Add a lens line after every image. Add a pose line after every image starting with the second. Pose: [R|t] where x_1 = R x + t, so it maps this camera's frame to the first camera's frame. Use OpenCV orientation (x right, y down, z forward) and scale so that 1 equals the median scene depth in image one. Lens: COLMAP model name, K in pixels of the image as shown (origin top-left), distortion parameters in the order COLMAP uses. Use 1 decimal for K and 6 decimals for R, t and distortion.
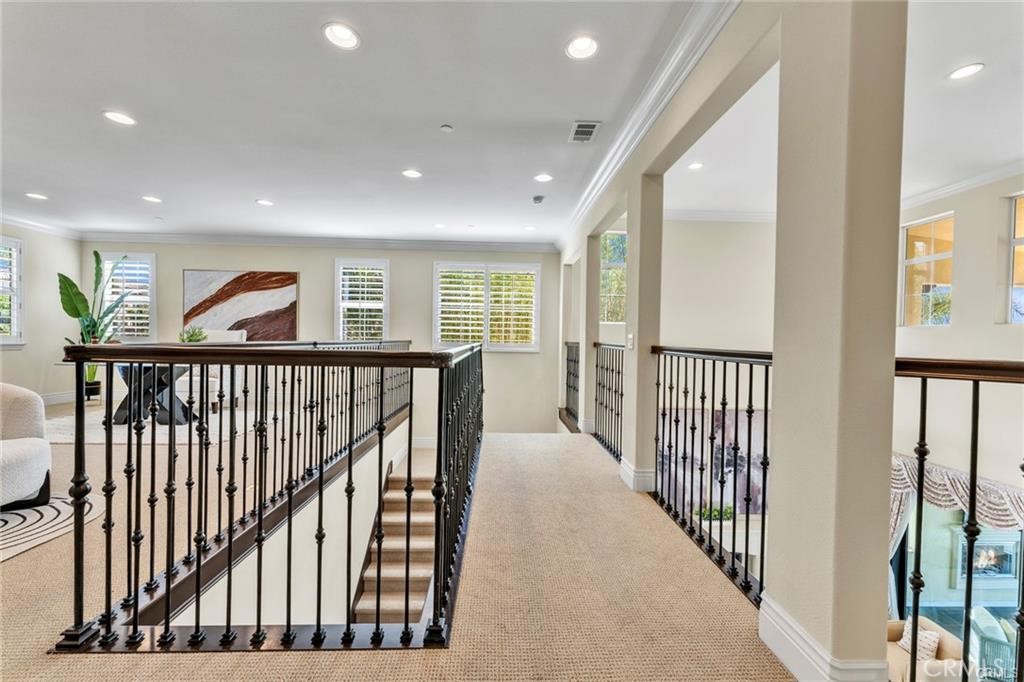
lens RADIAL K [[411.5, 0, 513.2], [0, 411.5, 344.2], [0, 0, 1]] dist [0.003883, 0.000574]
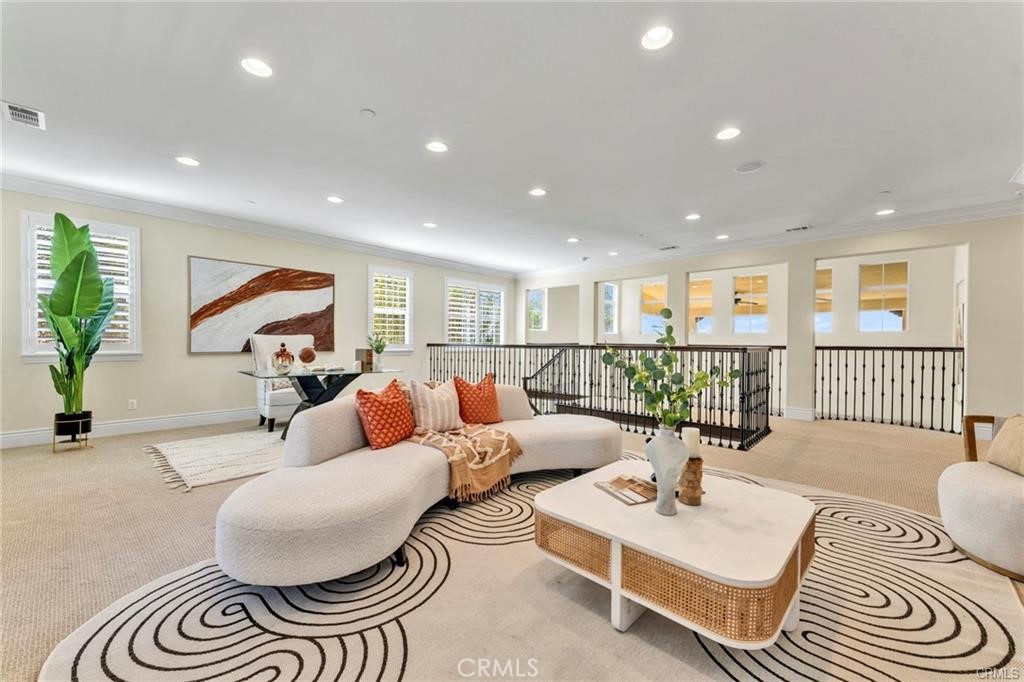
lens RADIAL K [[411.5, 0, 513.2], [0, 411.5, 344.2], [0, 0, 1]] dist [0.003883, 0.000574]
pose [[0.701582, -0.013248, 0.712465, -0.921235], [0.013250, 0.999897, 0.005546, -0.011569], [-0.712465, 0.005549, 0.701686, 0.025304]]
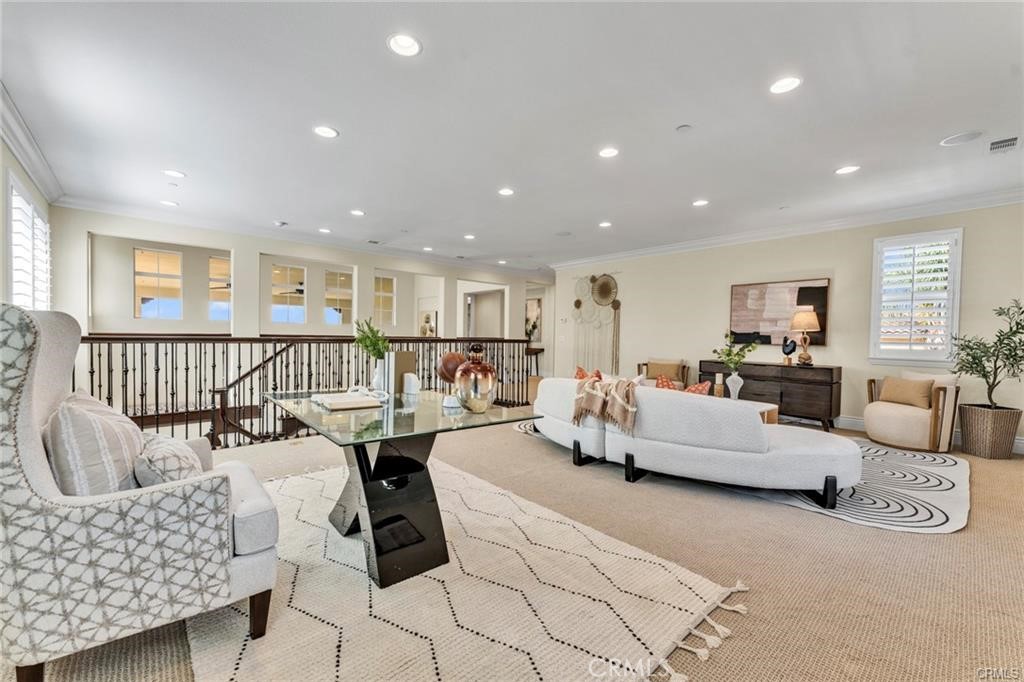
lens RADIAL K [[414.8, 0, 512.0], [0, 414.8, 341.0], [0, 0, 1]] dist [0.001230, 0.000152]
pose [[-0.643385, -0.031317, 0.764902, -0.959847], [-0.010941, 0.999437, 0.031717, -0.025587], [-0.765464, 0.012037, -0.643366, 0.894462]]
